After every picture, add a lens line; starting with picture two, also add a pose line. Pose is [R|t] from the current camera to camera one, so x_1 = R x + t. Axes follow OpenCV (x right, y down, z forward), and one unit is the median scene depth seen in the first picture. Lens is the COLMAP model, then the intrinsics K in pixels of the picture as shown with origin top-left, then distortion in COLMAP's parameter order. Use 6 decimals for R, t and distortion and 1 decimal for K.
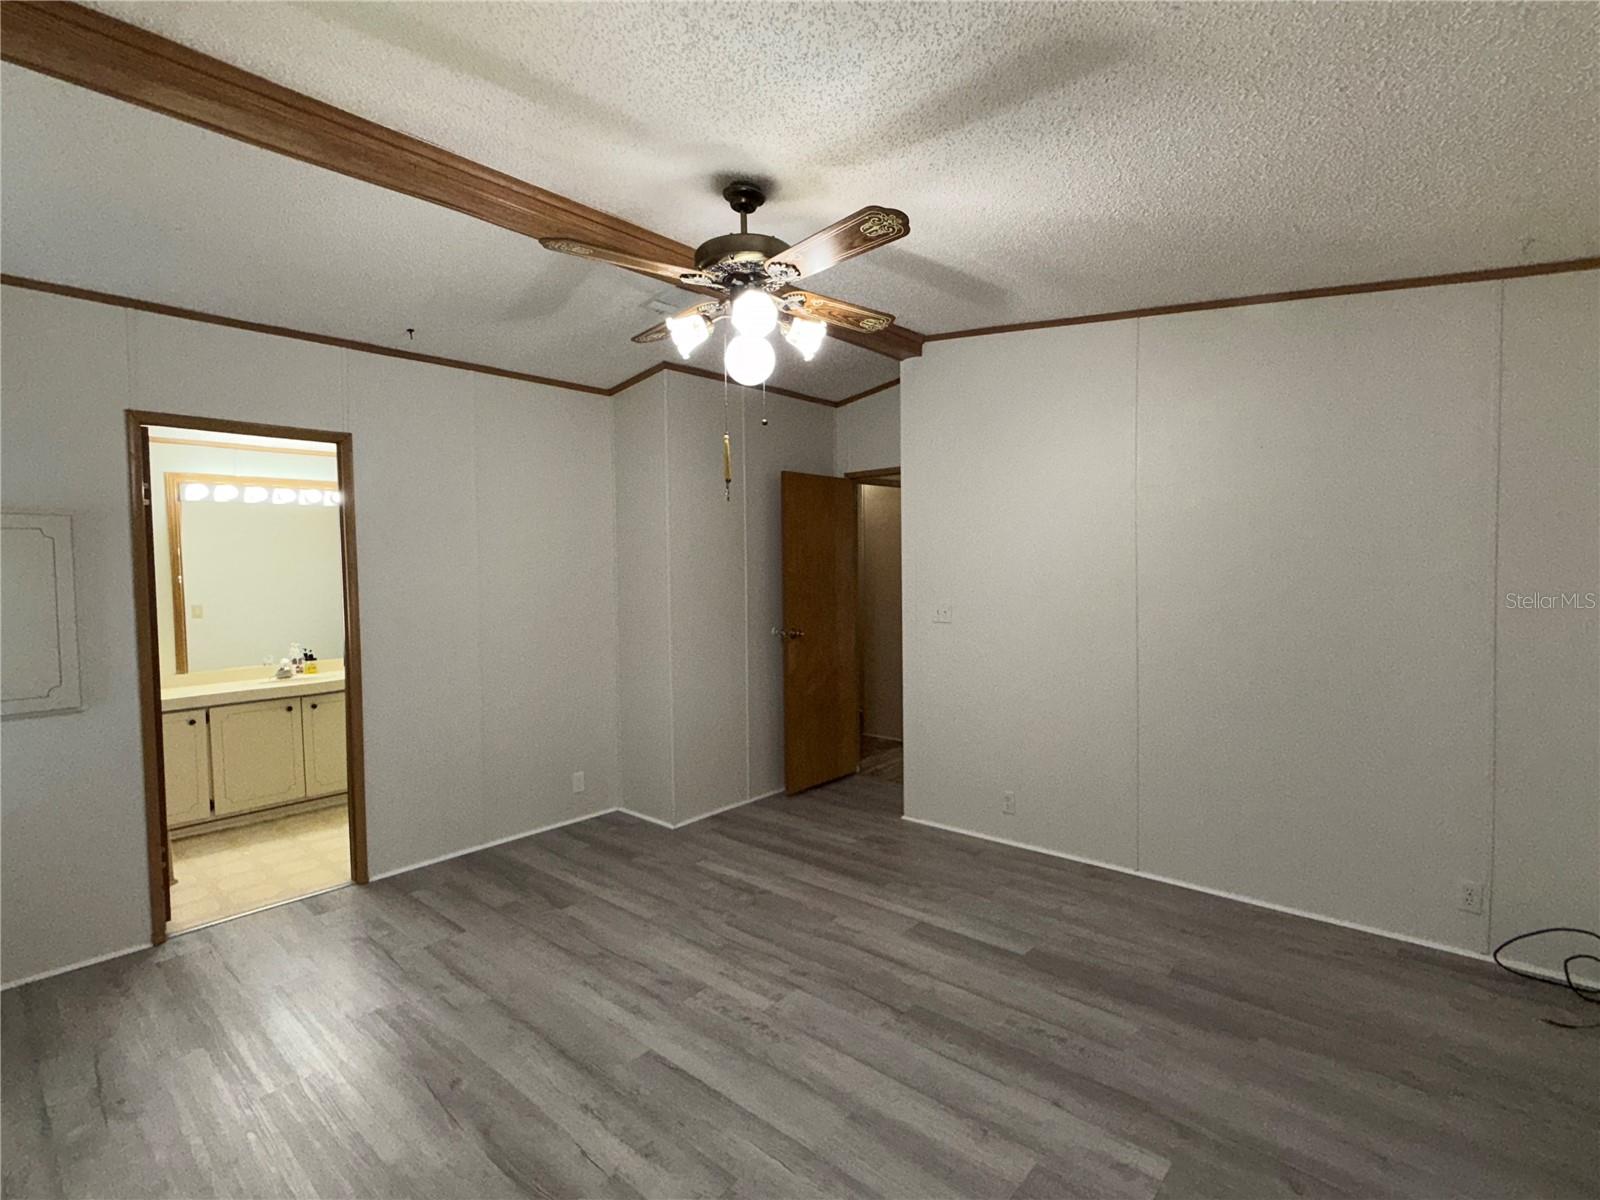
lens RADIAL K [[767.1, 0, 800.4], [0, 767.1, 601.8], [0, 0, 1]] dist [-0.002870, -0.000826]
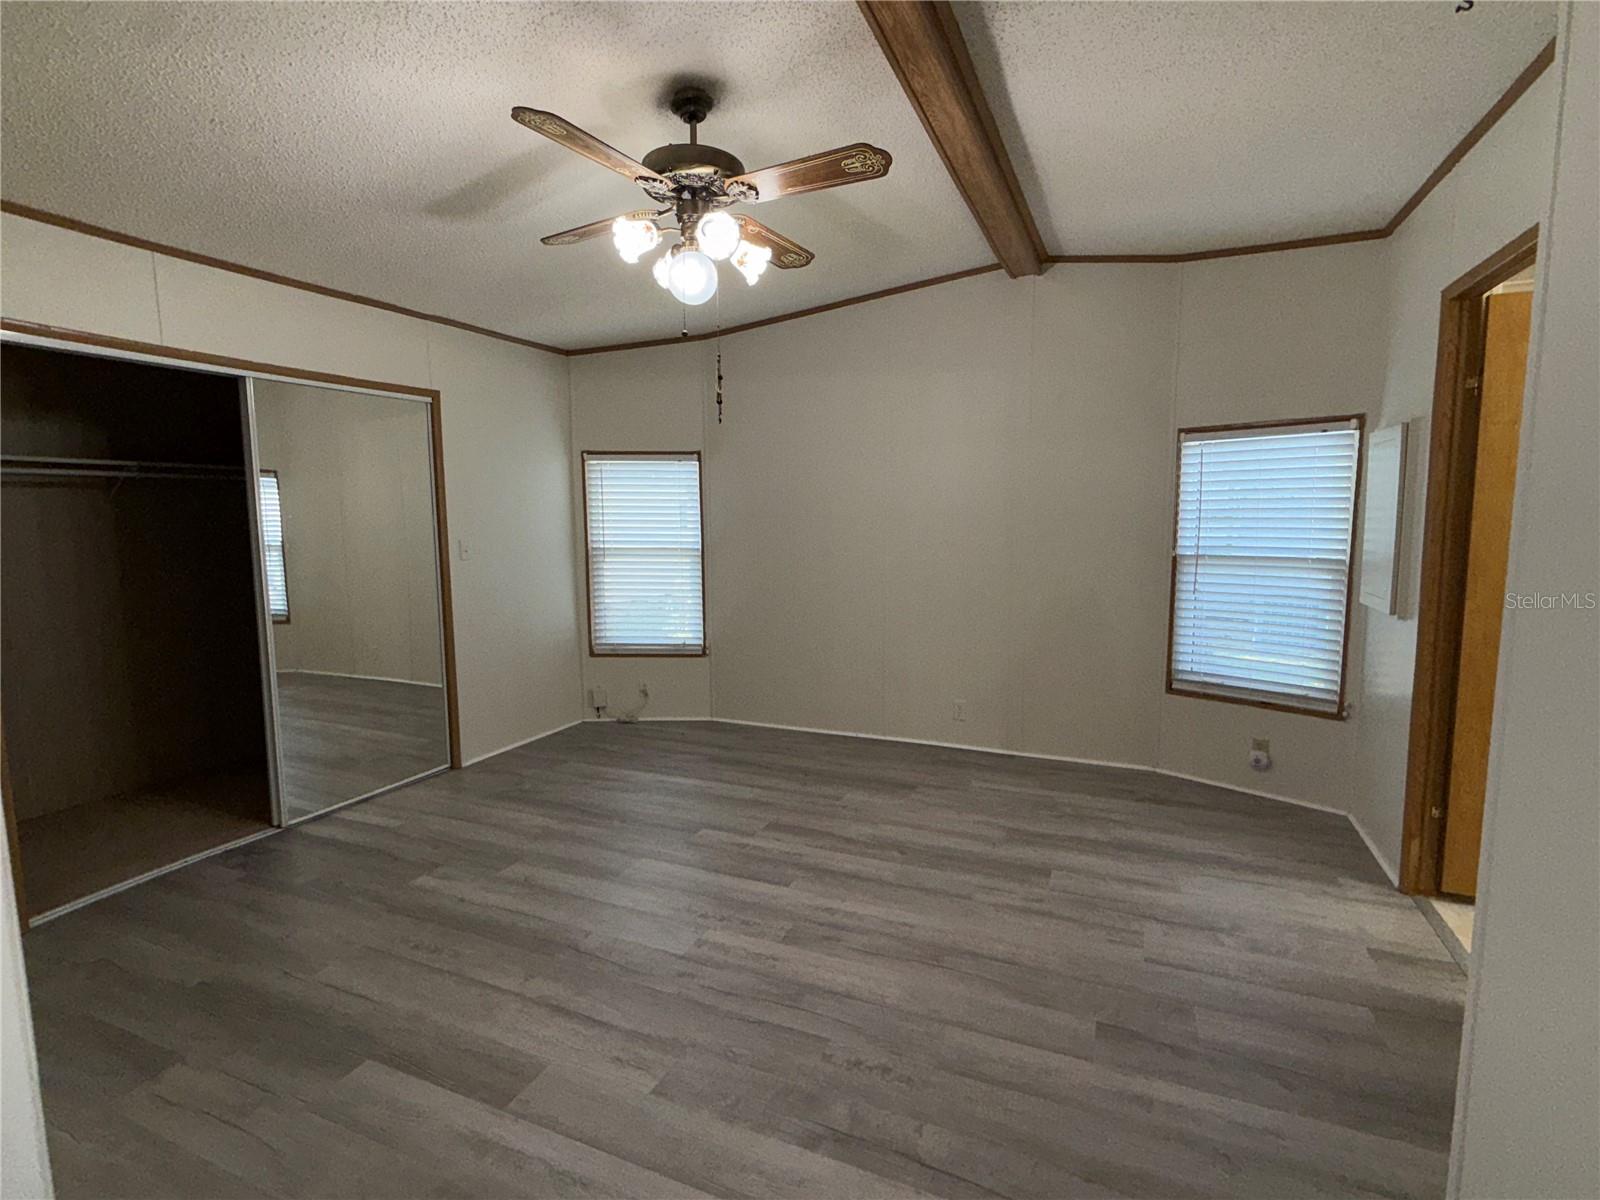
lens RADIAL K [[767.1, 0, 801.1], [0, 767.1, 596.0], [0, 0, 1]] dist [-0.002870, -0.000826]
pose [[-0.949678, 0.058198, -0.307775, 0.113881], [0.011084, 0.988216, 0.152664, -0.054201], [0.313033, 0.141570, -0.939132, 1.774628]]
